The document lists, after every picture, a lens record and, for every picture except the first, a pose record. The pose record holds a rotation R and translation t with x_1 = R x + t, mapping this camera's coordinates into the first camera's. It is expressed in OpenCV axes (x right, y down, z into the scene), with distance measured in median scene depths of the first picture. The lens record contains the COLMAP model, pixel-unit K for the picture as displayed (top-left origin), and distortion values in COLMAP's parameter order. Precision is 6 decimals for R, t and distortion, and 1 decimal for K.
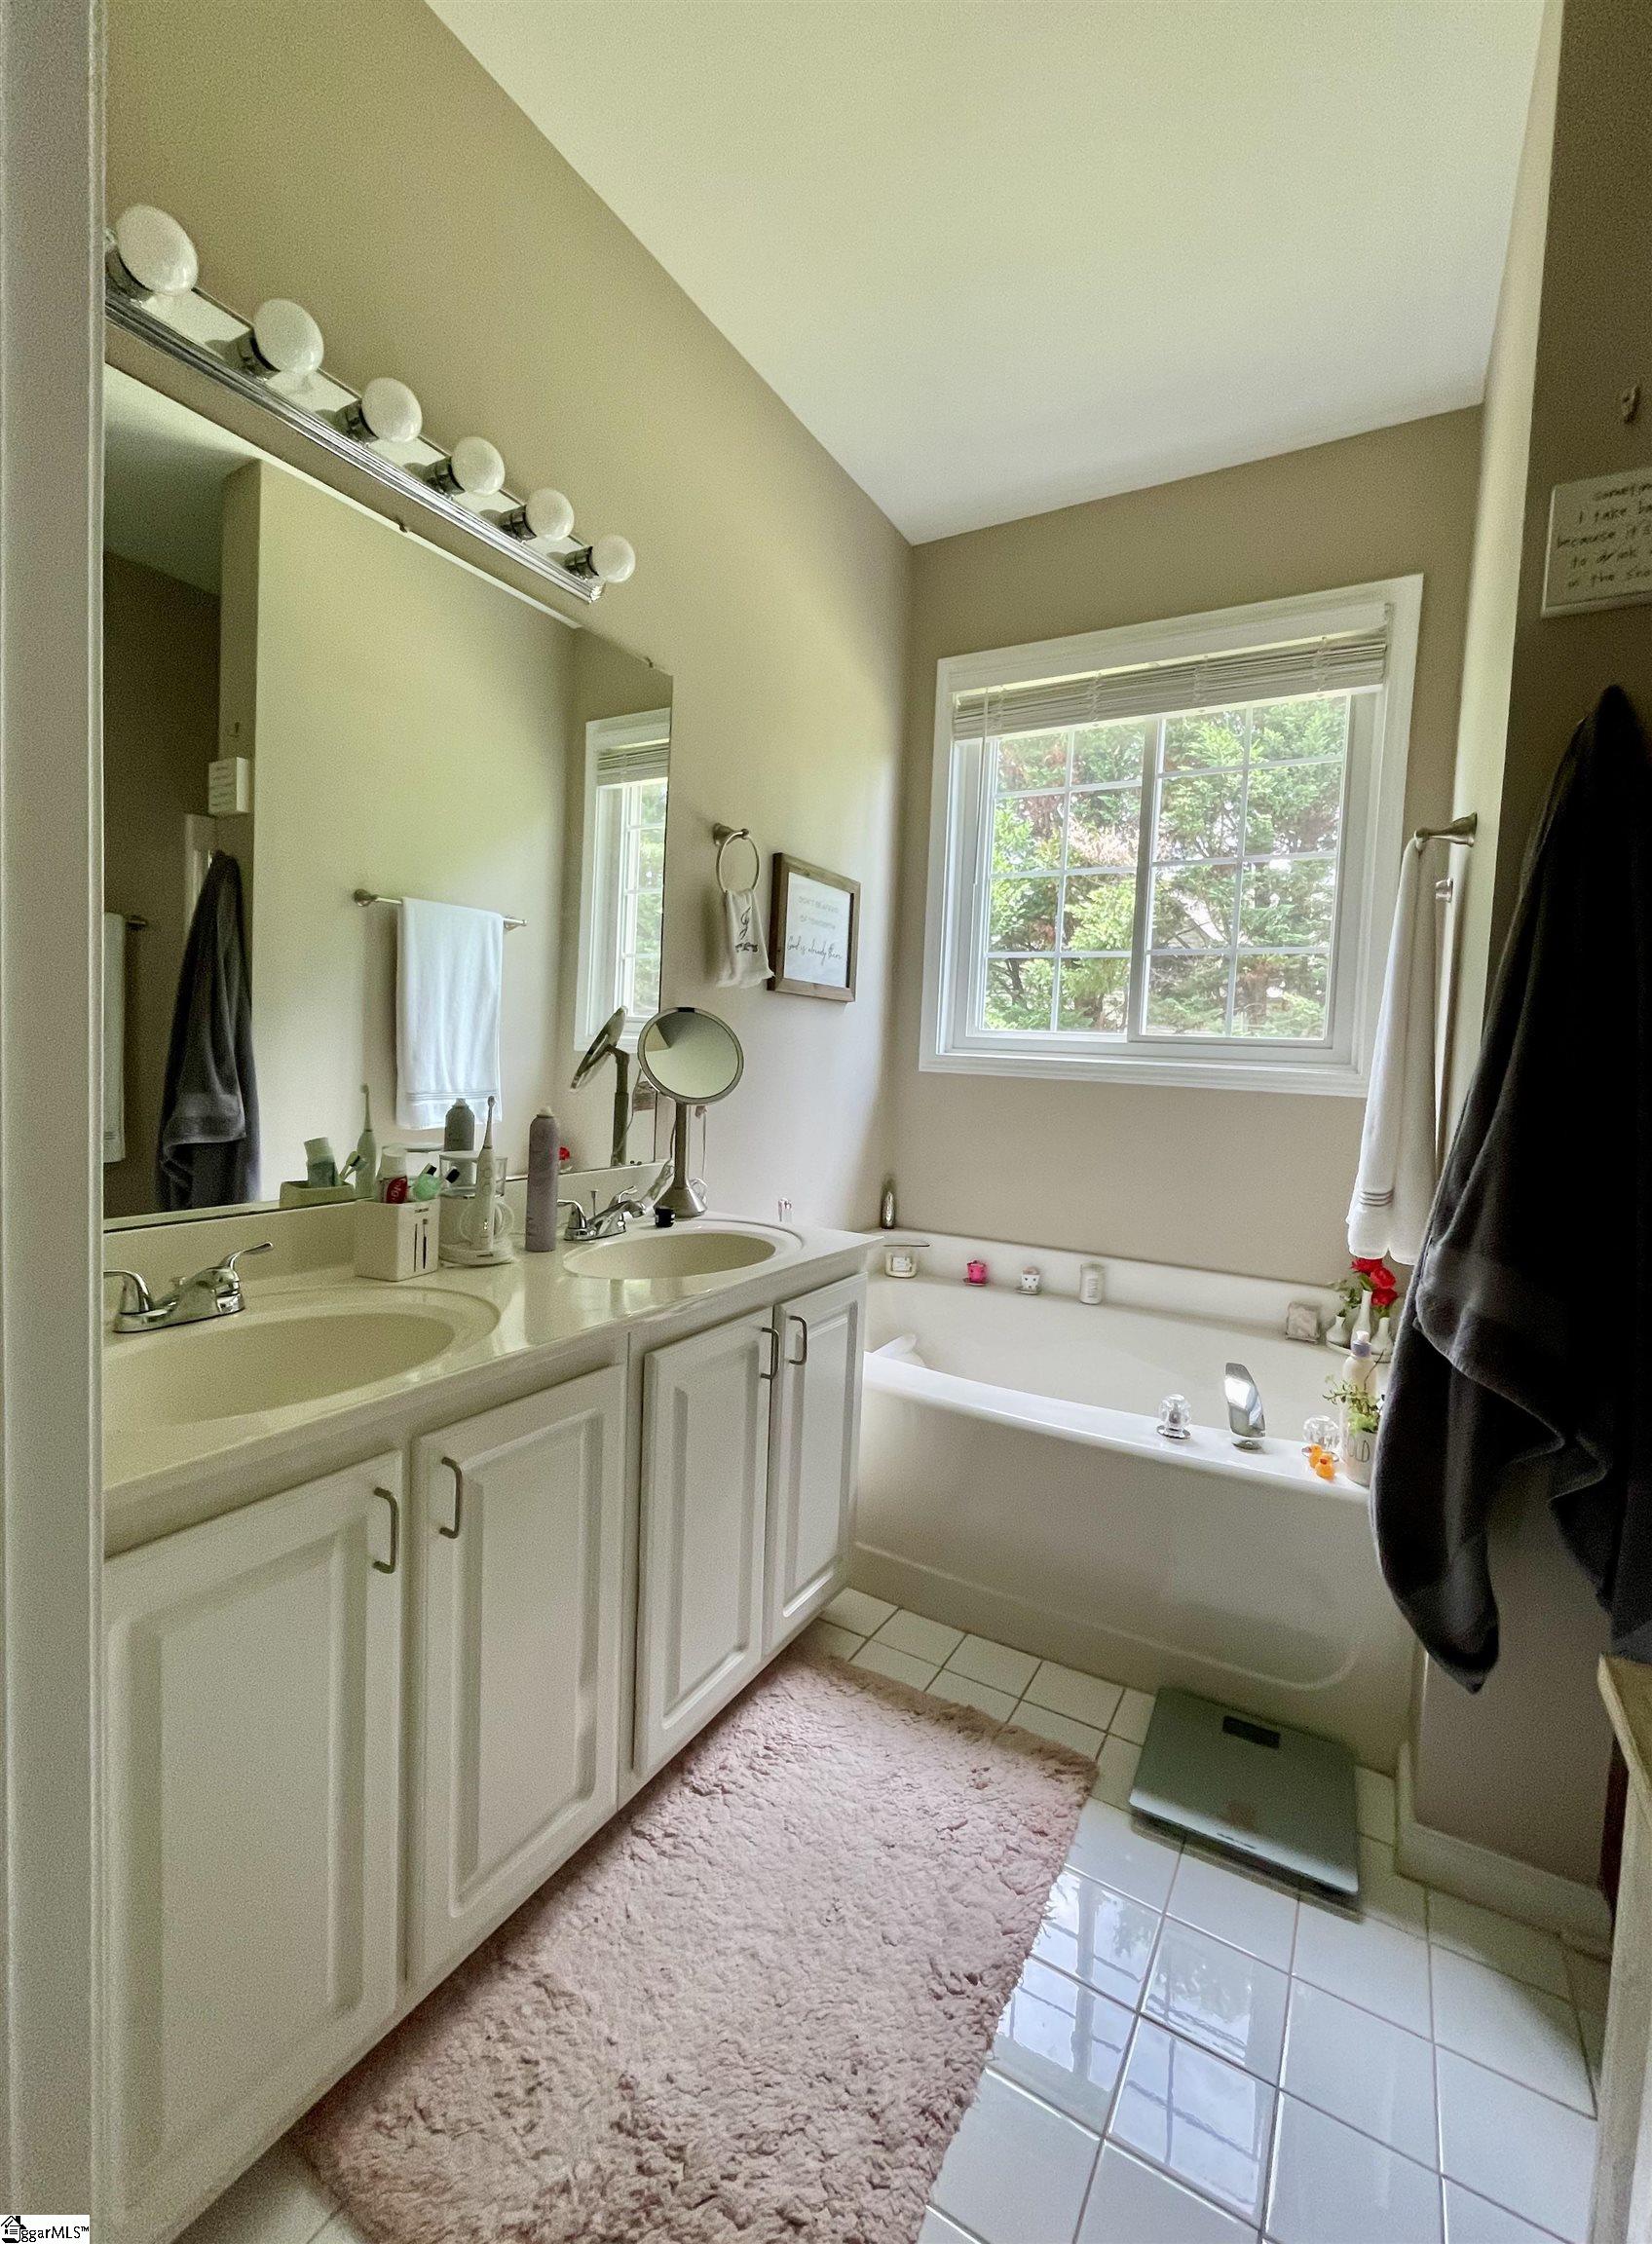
lens RADIAL K [[958.6, 0, 809.5], [0, 958.6, 1108.1], [0, 0, 1]] dist [0.005148, -0.000264]
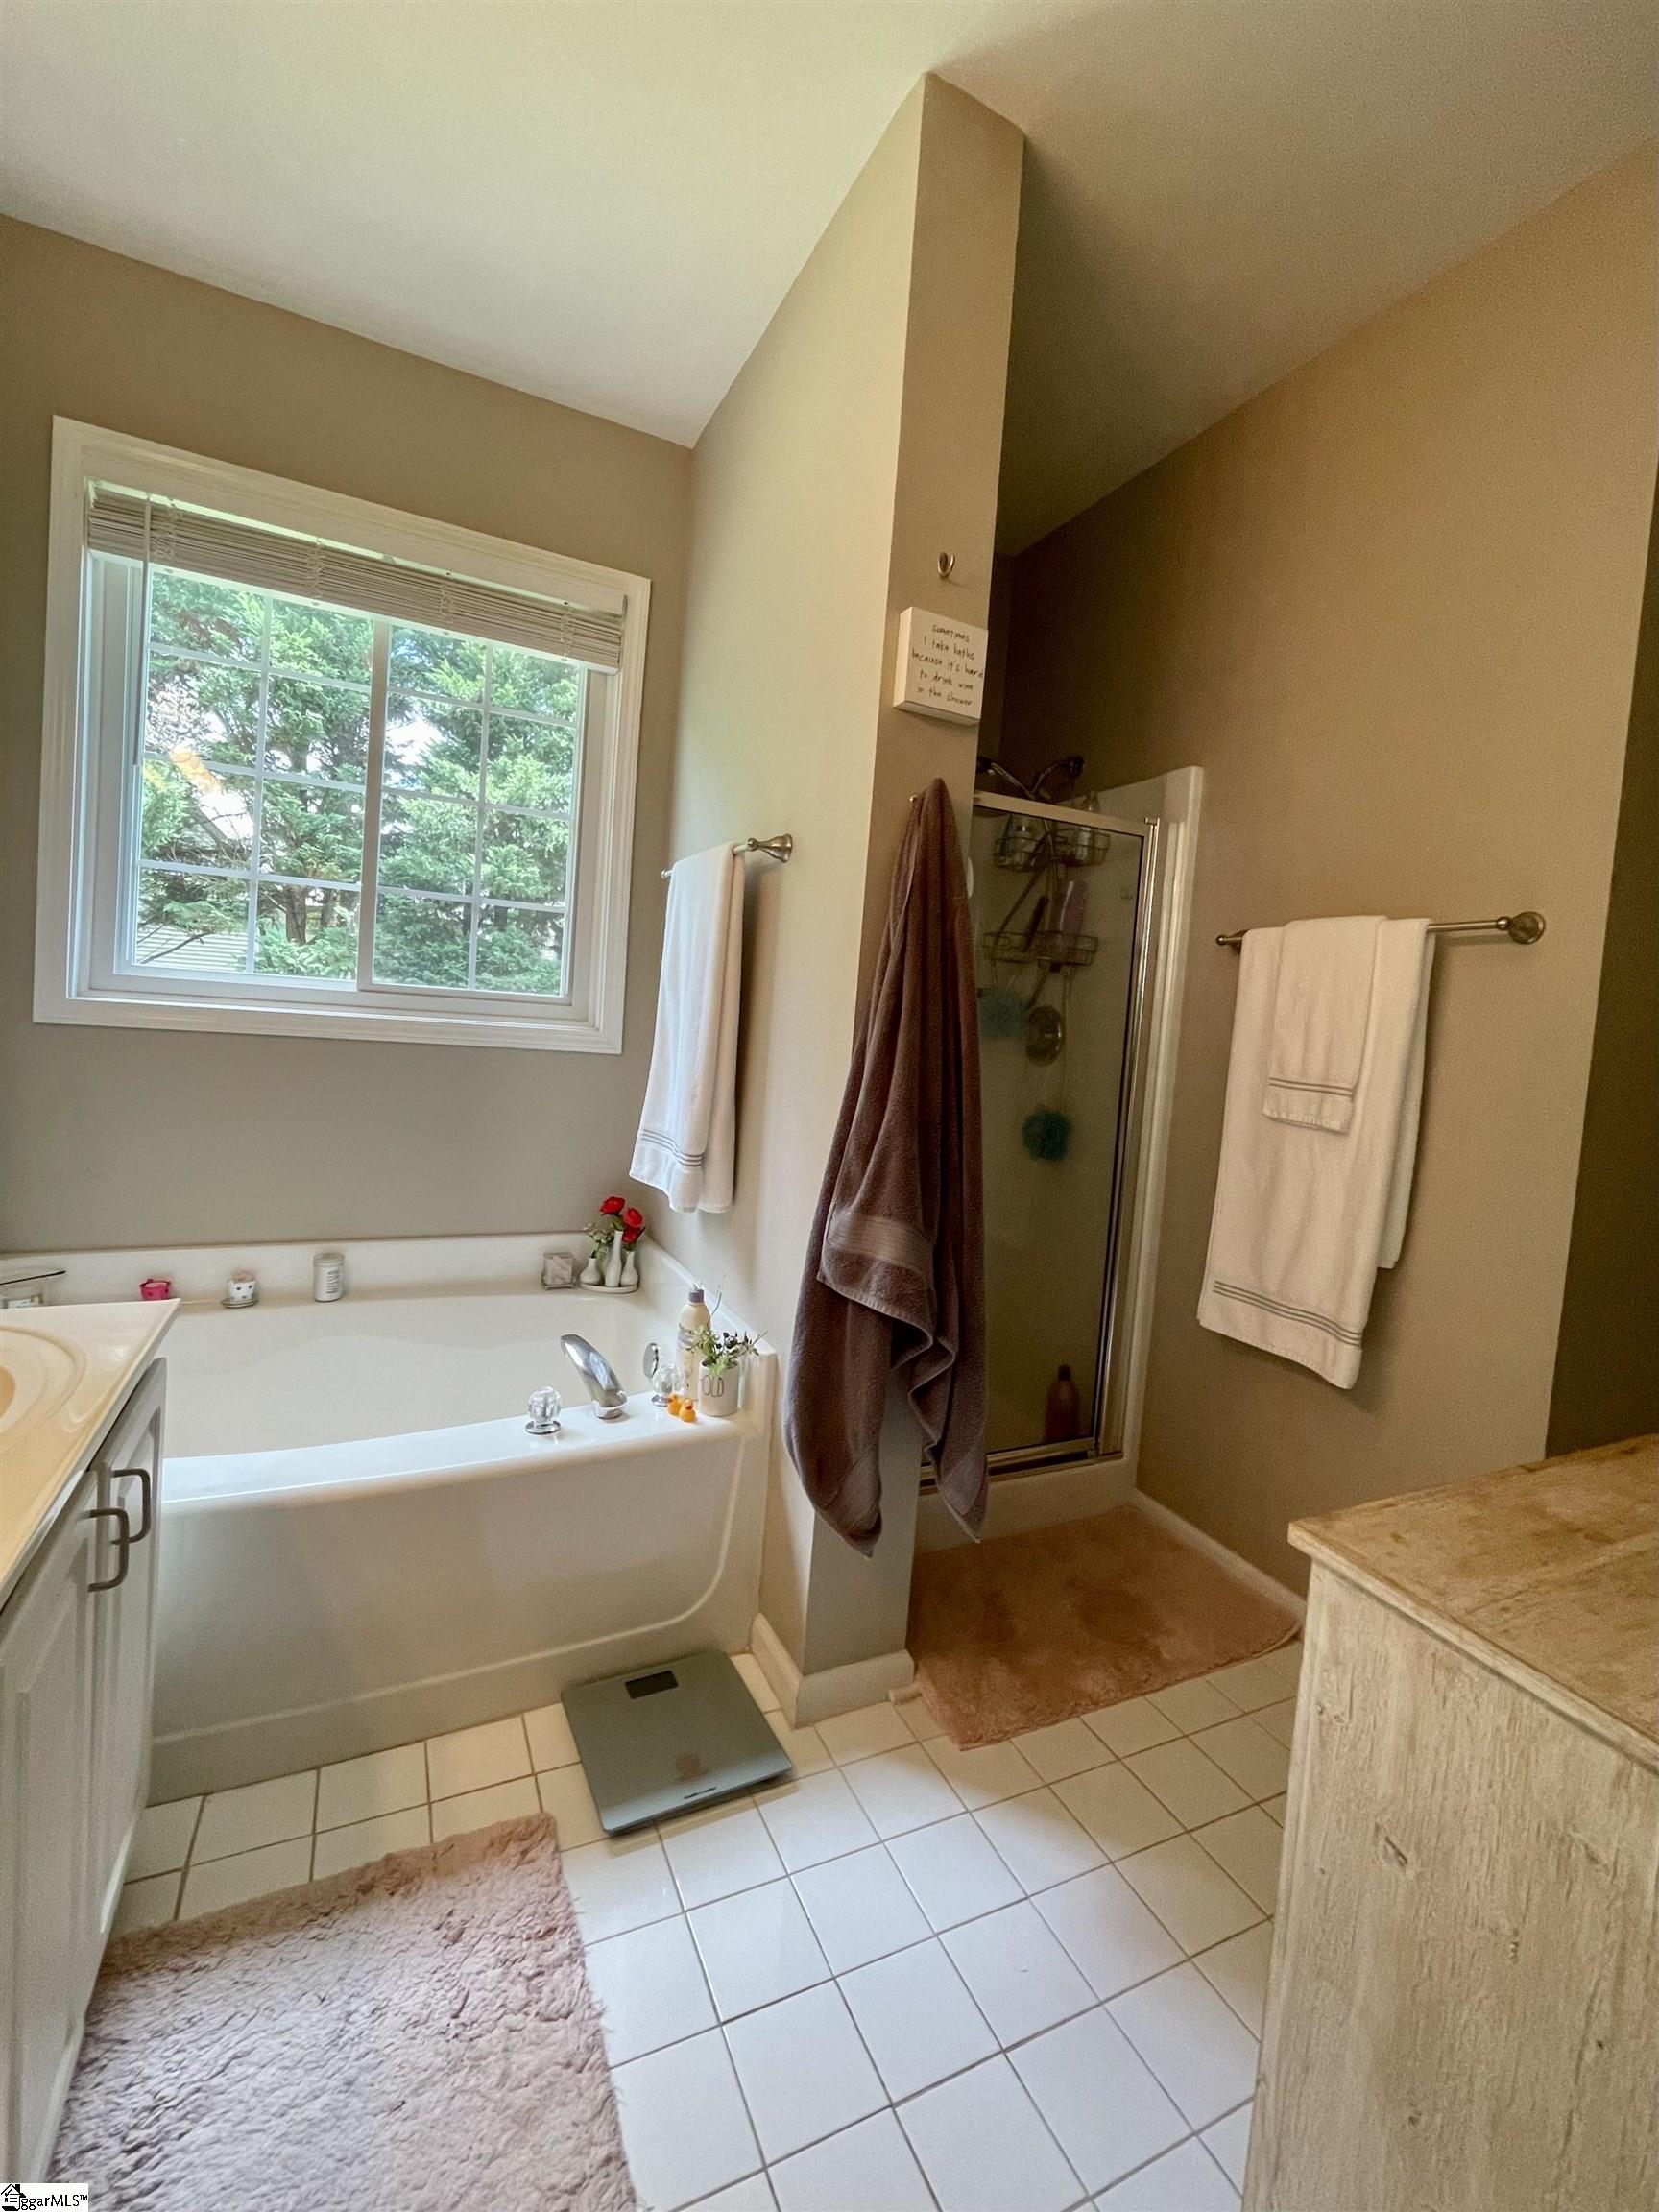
lens RADIAL K [[973.1, 0, 817.1], [0, 973.1, 1063.5], [0, 0, 1]] dist [-0.001619, -0.000719]
pose [[0.544598, -0.050230, 0.837191, -0.264738], [0.001841, 0.998274, 0.058697, -0.079677], [-0.838695, -0.030425, 0.543751, 0.258255]]
